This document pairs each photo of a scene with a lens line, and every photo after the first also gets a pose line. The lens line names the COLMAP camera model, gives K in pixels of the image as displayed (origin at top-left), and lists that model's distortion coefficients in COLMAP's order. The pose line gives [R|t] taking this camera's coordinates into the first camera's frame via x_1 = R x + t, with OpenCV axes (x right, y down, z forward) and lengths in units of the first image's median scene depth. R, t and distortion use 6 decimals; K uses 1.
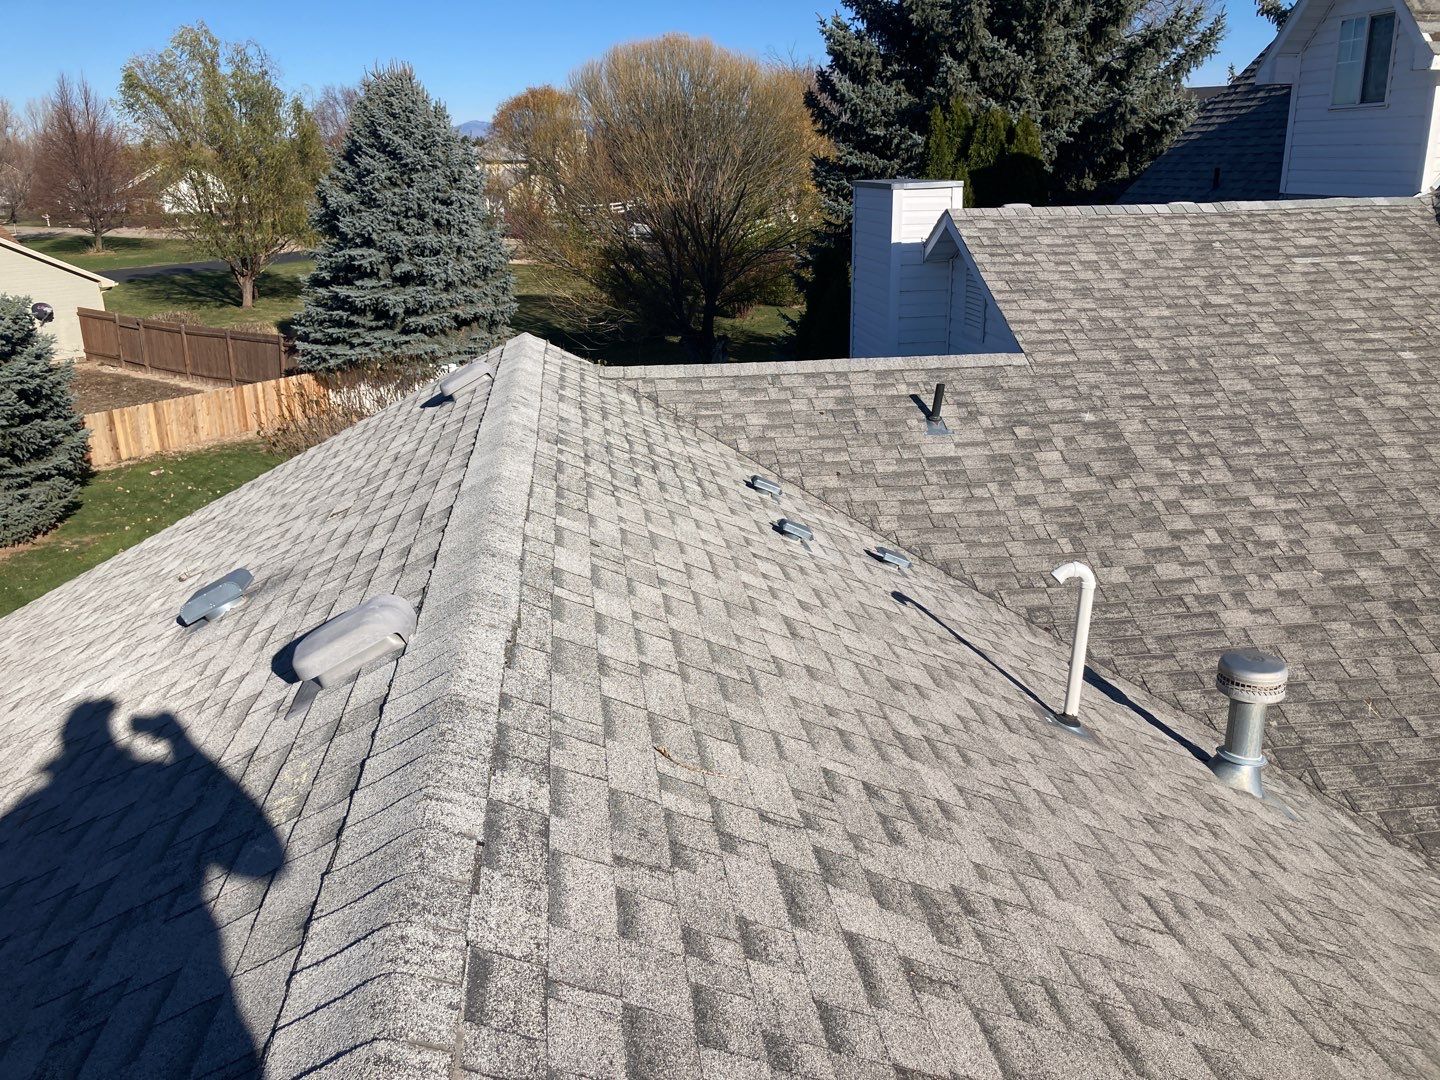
lens RADIAL K [[1169.4, 0, 726.8], [0, 1169.4, 529.1], [0, 0, 1]] dist [0.040716, -0.050515]
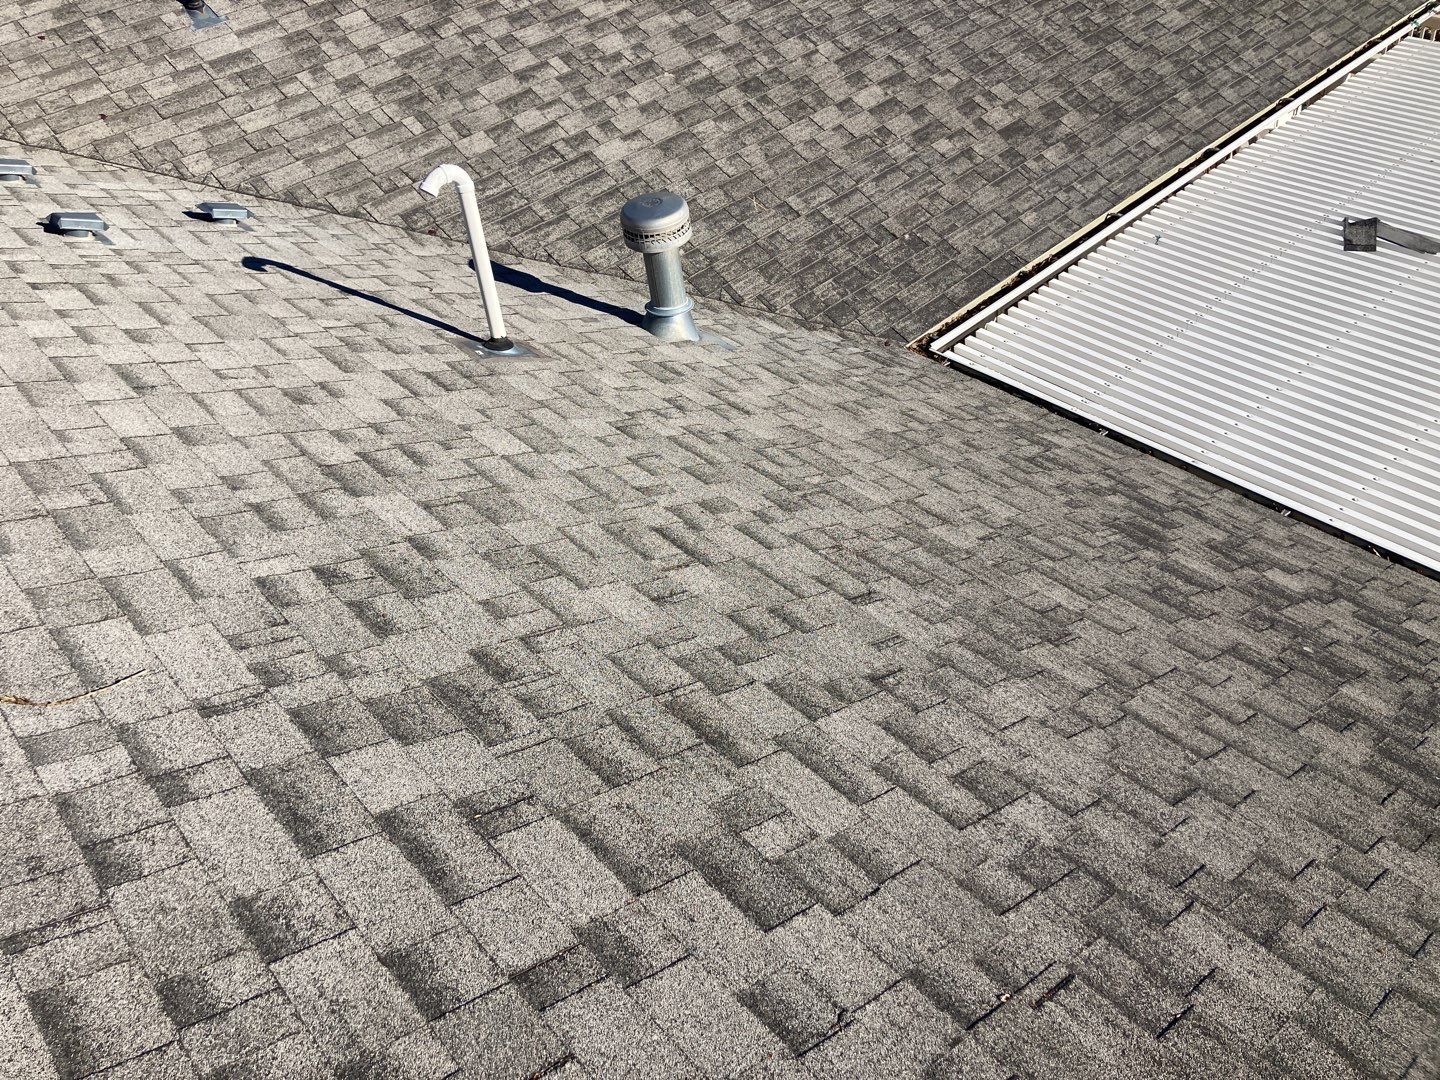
lens RADIAL K [[1173.3, 0, 711.8], [0, 1173.3, 511.9], [0, 0, 1]] dist [0.038940, -0.042485]
pose [[0.825266, -0.425131, 0.371751, 0.029729], [0.268422, 0.874436, 0.404118, -0.030489], [-0.496875, -0.233719, 0.835757, 0.112532]]
